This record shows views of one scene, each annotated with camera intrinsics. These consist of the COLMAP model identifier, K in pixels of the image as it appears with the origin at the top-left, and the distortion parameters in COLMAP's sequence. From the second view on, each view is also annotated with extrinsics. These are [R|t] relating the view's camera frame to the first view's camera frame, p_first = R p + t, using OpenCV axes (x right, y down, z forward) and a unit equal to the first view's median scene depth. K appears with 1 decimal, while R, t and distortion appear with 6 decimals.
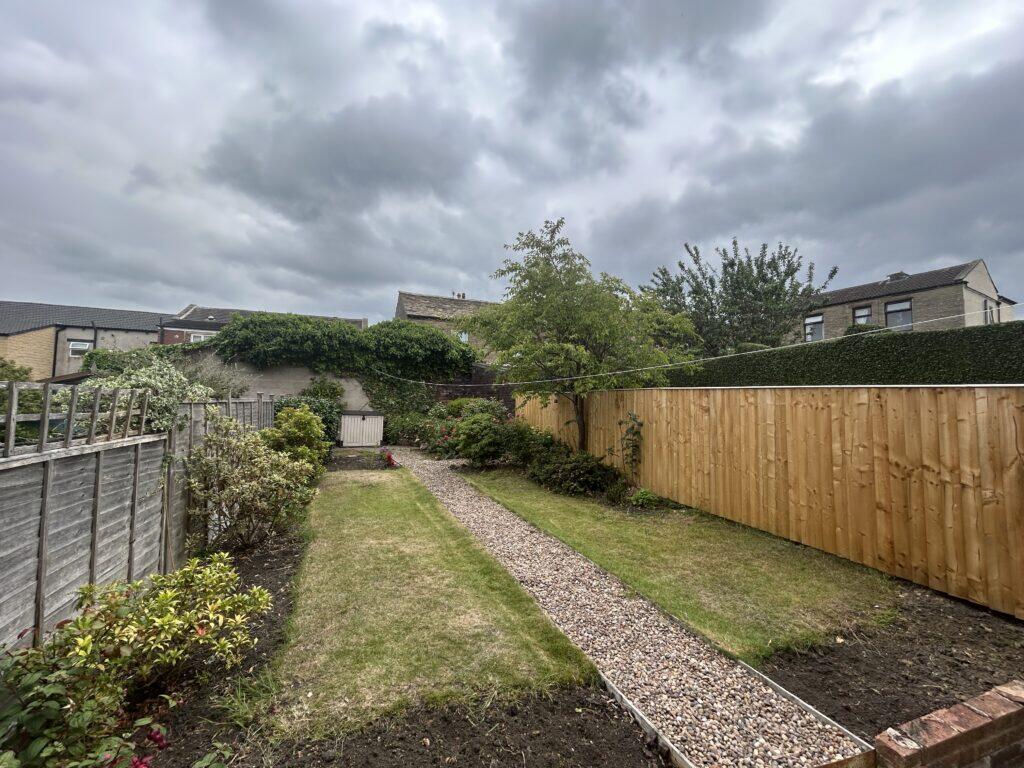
lens RADIAL K [[417.3, 0, 510.5], [0, 417.3, 384.6], [0, 0, 1]] dist [-0.001615, 0.001108]
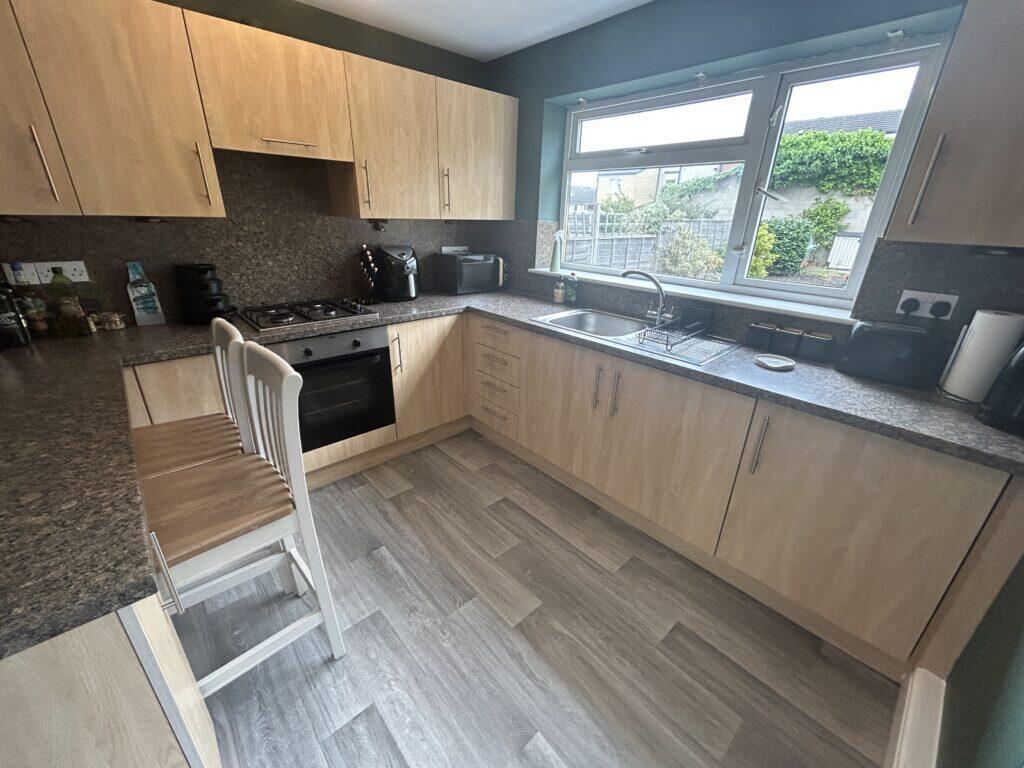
lens RADIAL K [[413.2, 0, 512.0], [0, 413.2, 384.0], [0, 0, 1]] dist [0.004736, 0.000447]
pose [[0.403527, 0.343620, -0.847993, 0.471014], [0.024609, 0.922389, 0.385477, -0.009556], [0.914637, -0.176419, 0.363752, -0.306052]]
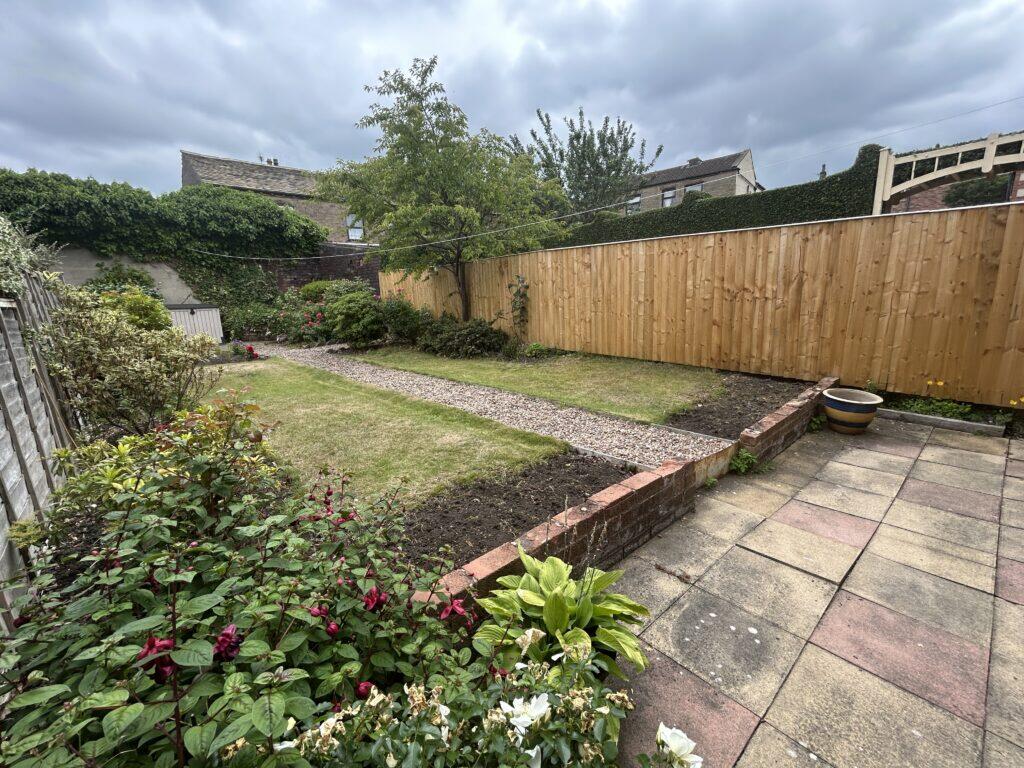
lens RADIAL K [[417.3, 0, 510.5], [0, 417.3, 384.6], [0, 0, 1]] dist [-0.001615, 0.001108]
pose [[0.929587, -0.132960, 0.343787, -0.119209], [0.040065, 0.963598, 0.264337, 0.044811], [-0.366418, -0.231951, 0.901075, -0.024229]]
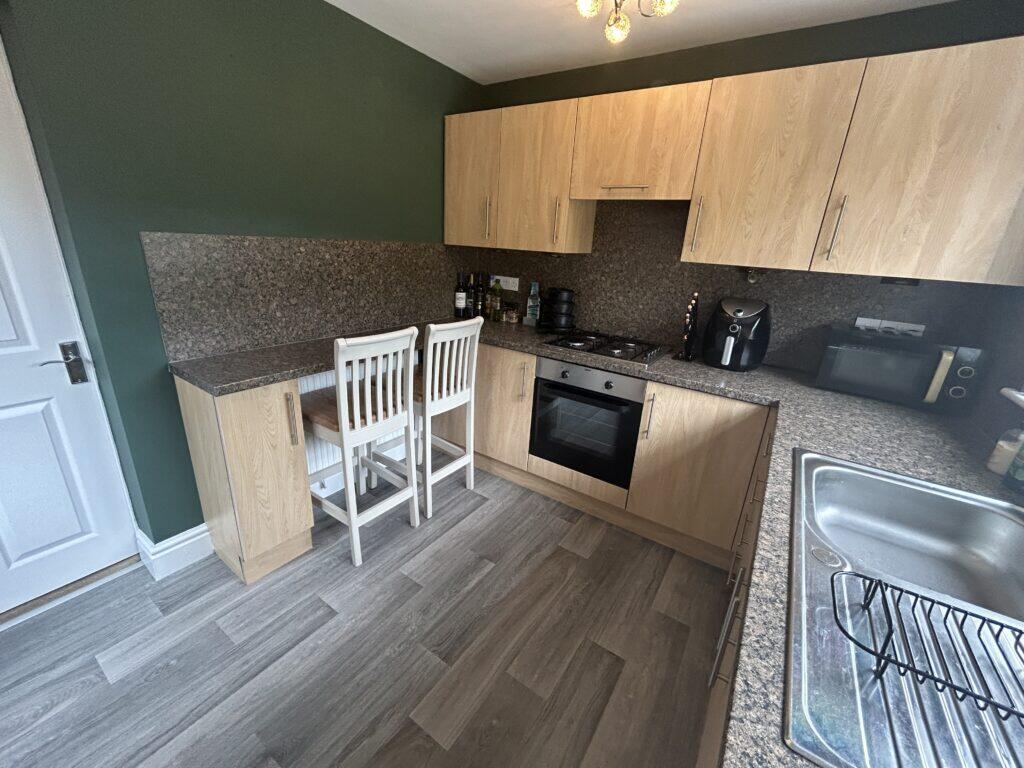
lens RADIAL K [[414.7, 0, 508.3], [0, 414.7, 386.0], [0, 0, 1]] dist [-0.000490, 0.000147]
pose [[-0.787869, 0.140879, -0.599512, 0.387552], [-0.044790, 0.957797, 0.283934, -0.001341], [0.614211, 0.250555, -0.748309, -0.126752]]
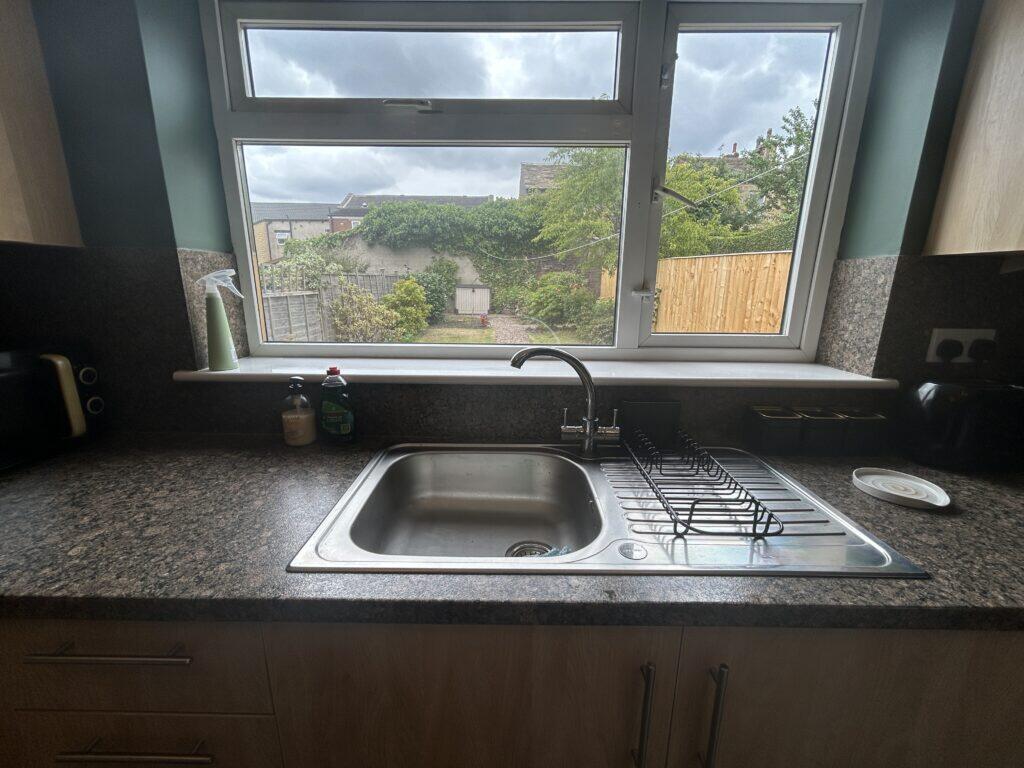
lens RADIAL K [[417.3, 0, 510.5], [0, 417.3, 384.6], [0, 0, 1]] dist [-0.001615, 0.001108]
pose [[0.945497, 0.070371, -0.317937, 0.266303], [0.023514, 0.959066, 0.282206, 0.006404], [0.324781, -0.274301, 0.905139, -0.225695]]
